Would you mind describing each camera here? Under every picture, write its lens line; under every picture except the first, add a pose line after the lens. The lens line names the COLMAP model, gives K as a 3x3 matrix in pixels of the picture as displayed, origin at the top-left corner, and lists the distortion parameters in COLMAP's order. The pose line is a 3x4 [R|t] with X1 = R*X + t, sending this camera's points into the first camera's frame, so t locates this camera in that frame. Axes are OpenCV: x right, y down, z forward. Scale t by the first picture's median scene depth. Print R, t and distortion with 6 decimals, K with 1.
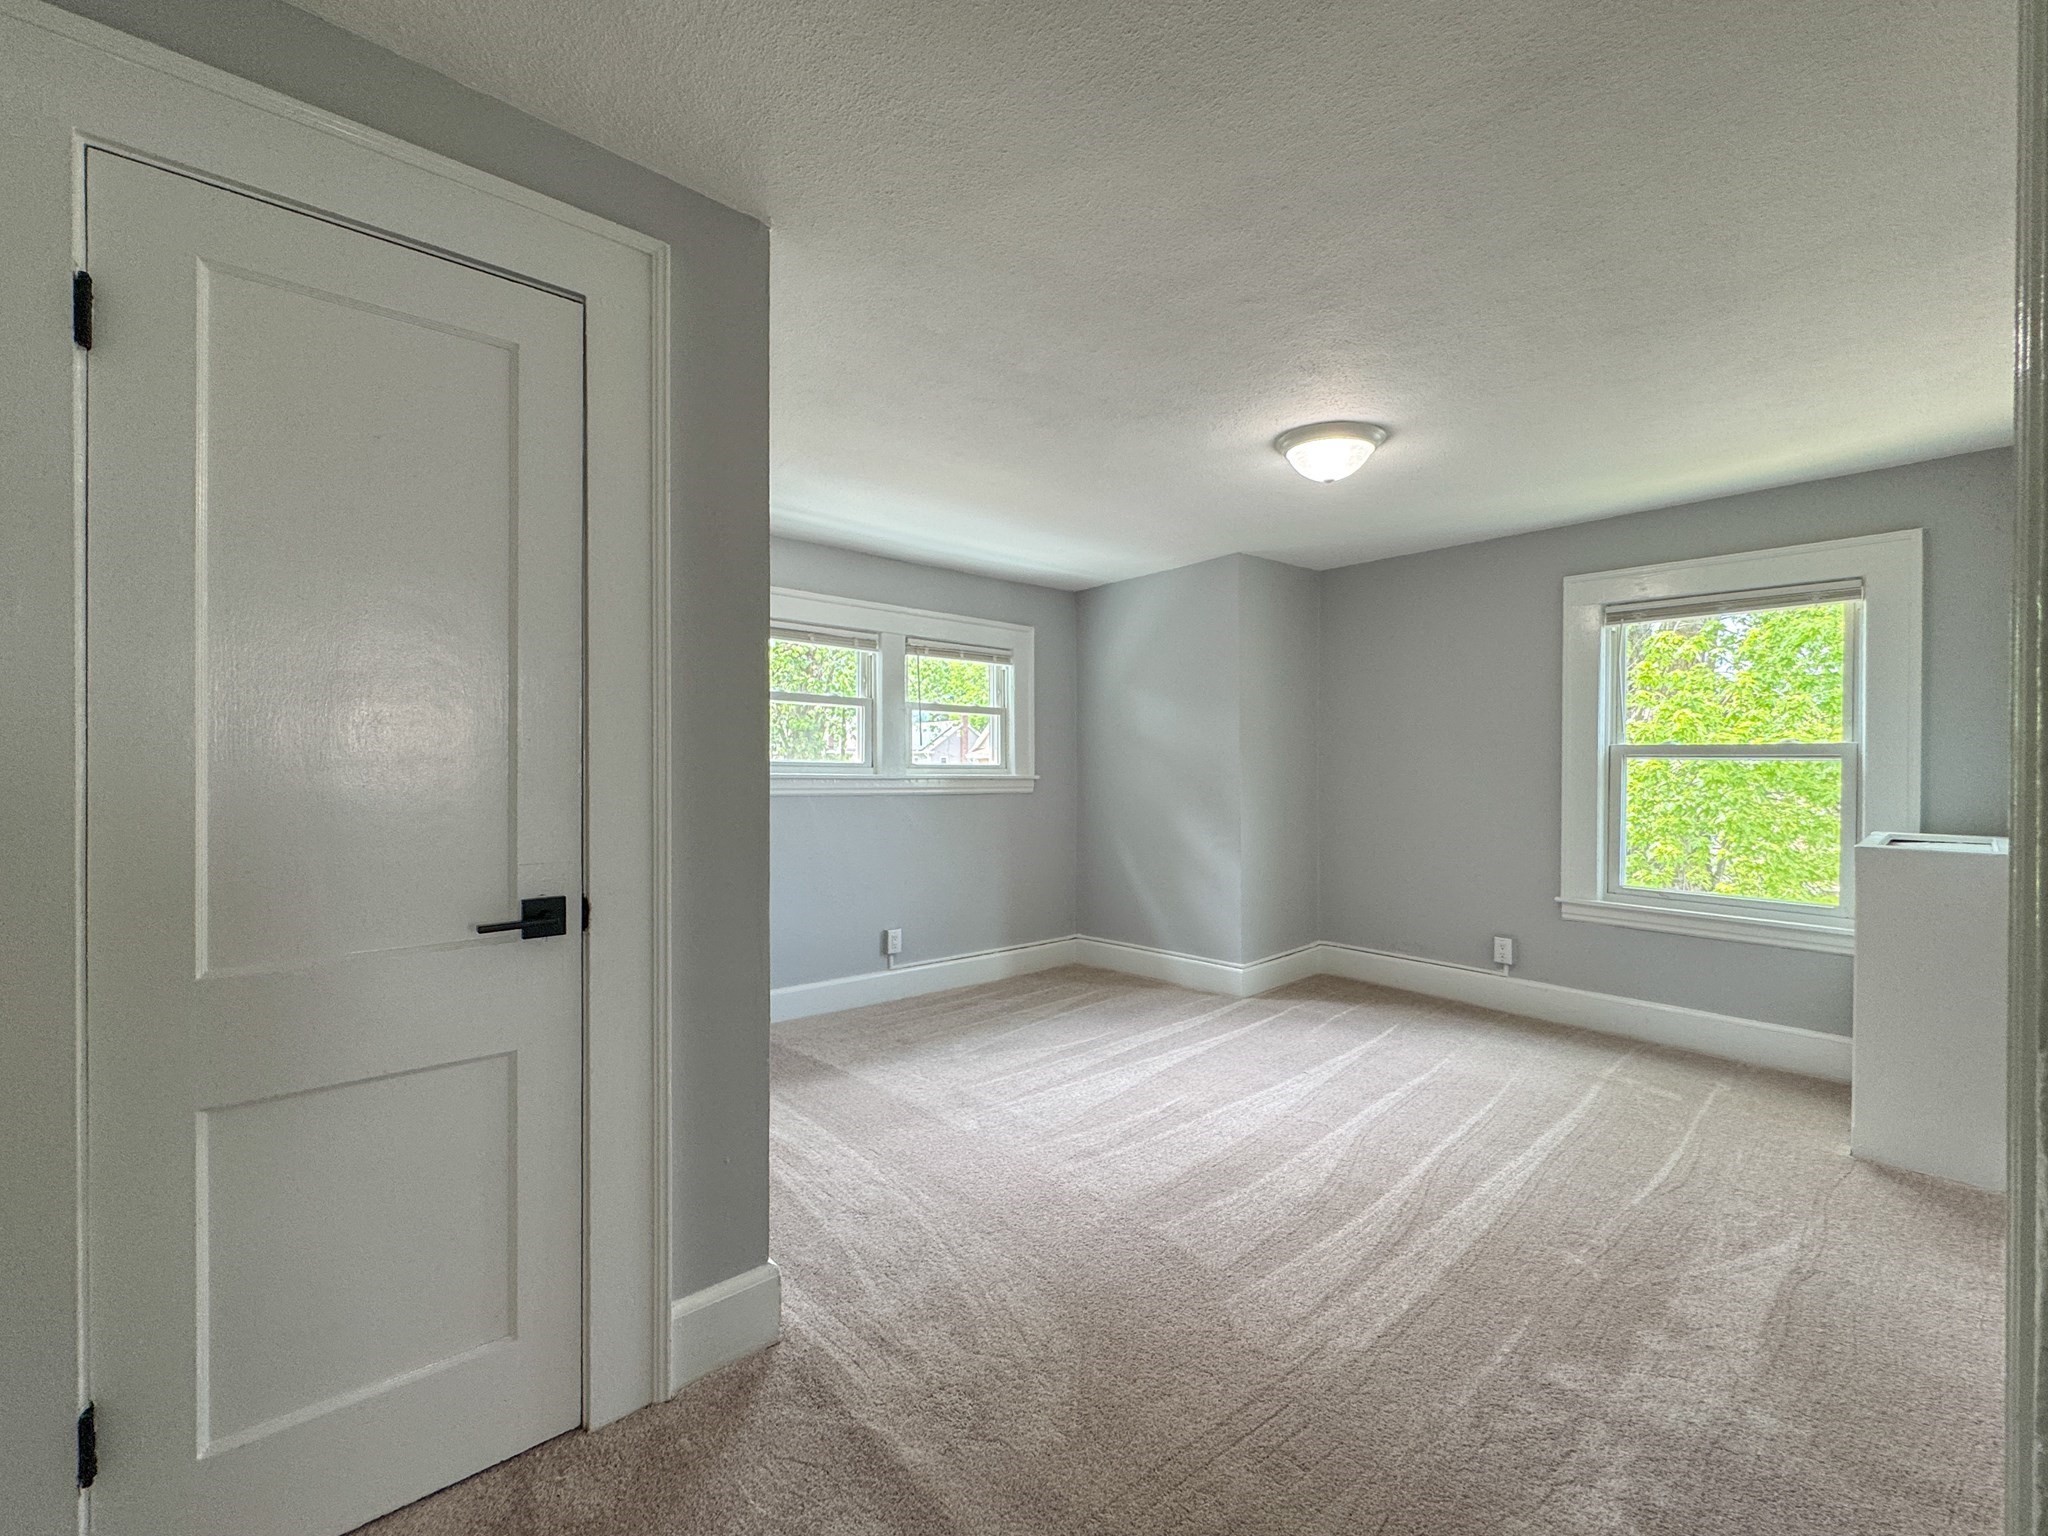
lens RADIAL K [[851.4, 0, 1028.3], [0, 851.4, 745.7], [0, 0, 1]] dist [-0.001204, 0.000185]
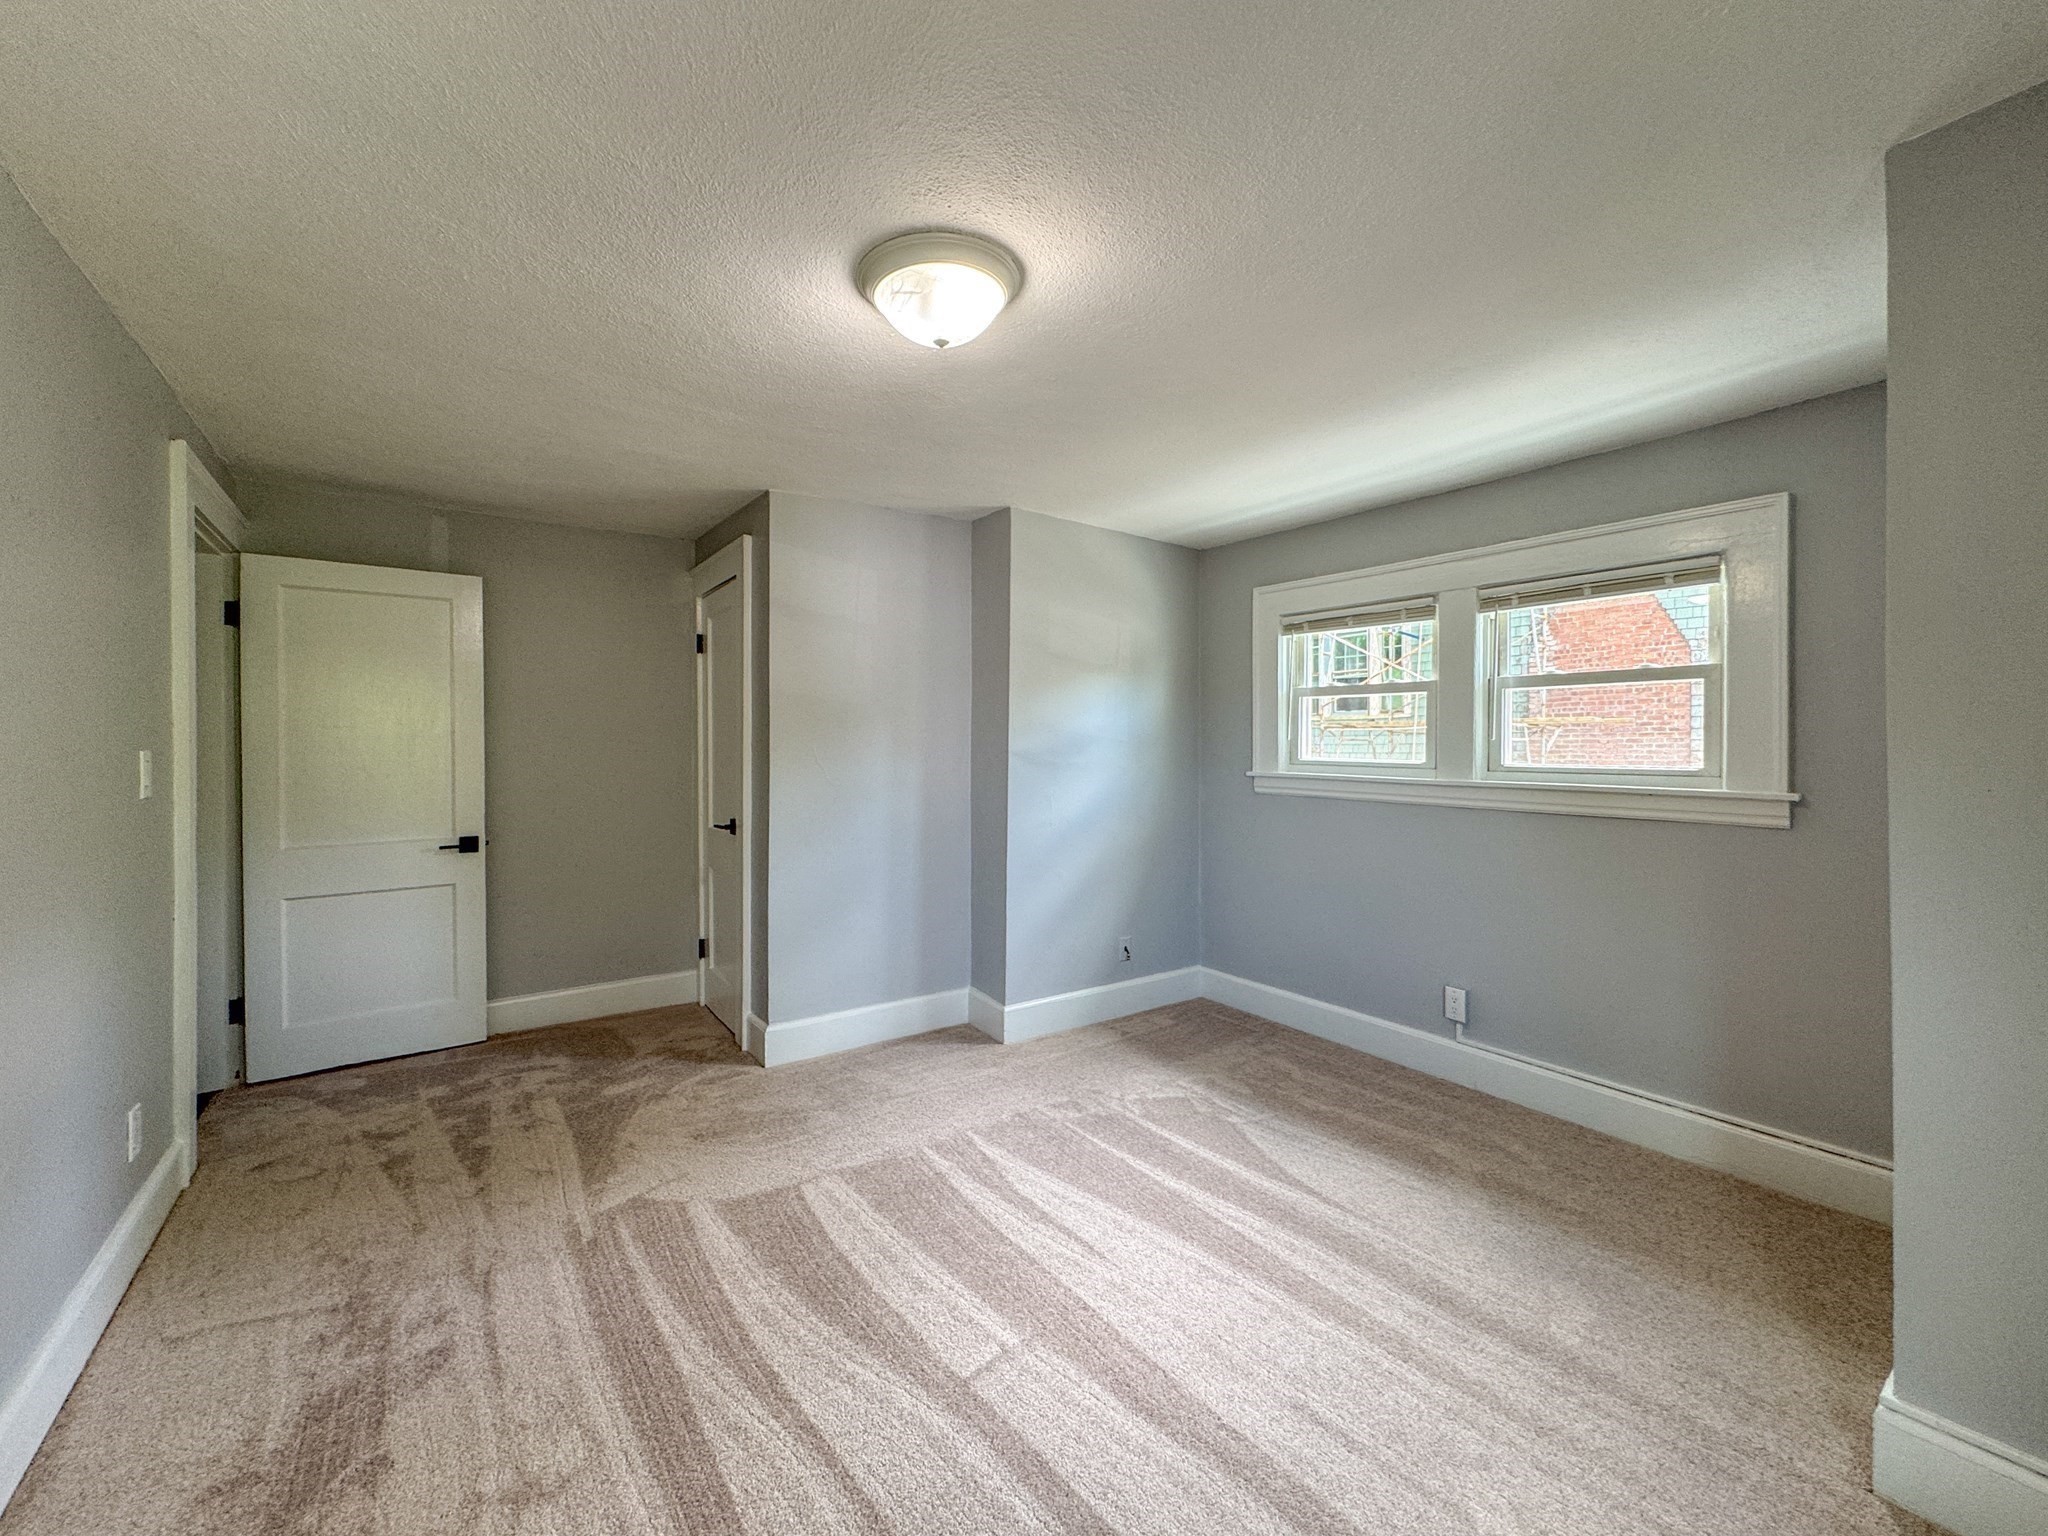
lens RADIAL K [[851.4, 0, 1028.3], [0, 851.4, 745.7], [0, 0, 1]] dist [-0.001204, 0.000185]
pose [[-0.119472, -0.002446, -0.992835, 0.612835], [0.021920, 0.999747, -0.005101, -0.000484], [0.992596, -0.022373, -0.119388, 0.707128]]
